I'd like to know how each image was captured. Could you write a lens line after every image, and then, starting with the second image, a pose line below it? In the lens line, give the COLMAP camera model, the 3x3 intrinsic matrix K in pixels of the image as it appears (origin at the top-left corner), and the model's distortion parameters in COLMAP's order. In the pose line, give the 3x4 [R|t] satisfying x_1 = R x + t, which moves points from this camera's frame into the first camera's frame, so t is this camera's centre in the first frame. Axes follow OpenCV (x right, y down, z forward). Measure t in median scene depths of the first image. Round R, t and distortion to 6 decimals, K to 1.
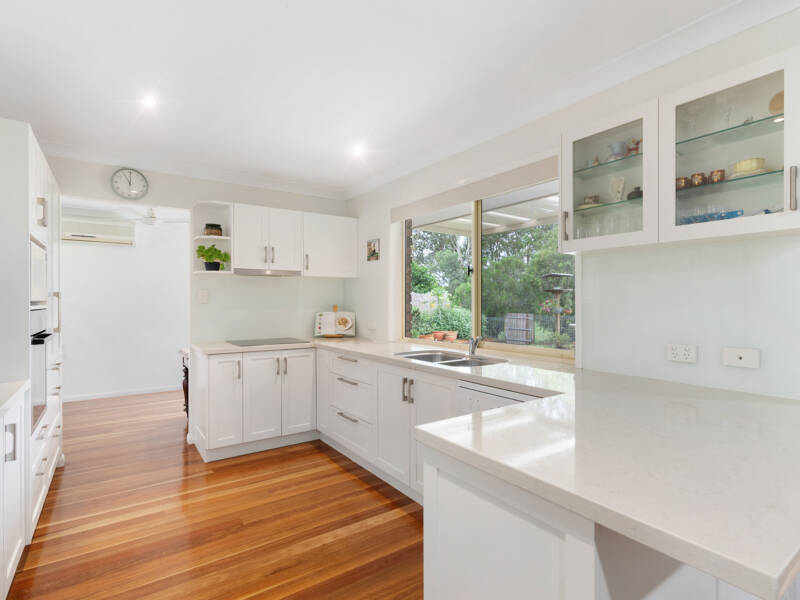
lens RADIAL K [[416.9, 0, 400.0], [0, 416.9, 300.0], [0, 0, 1]] dist [-0.000404, -0.000316]
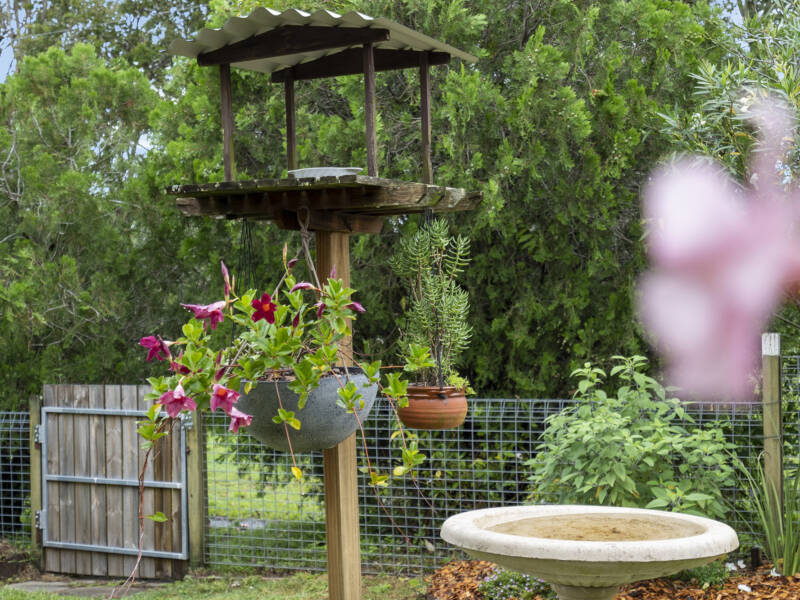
lens RADIAL K [[1370.5, 0, 400.0], [0, 1370.5, 300.0], [0, 0, 1]] dist [-0.000104, -0.011342]
pose [[0.917582, -0.021677, 0.396955, 0.768101], [0.023066, 0.999733, 0.001274, 0.004377], [-0.396877, 0.007987, 0.917837, 2.026975]]
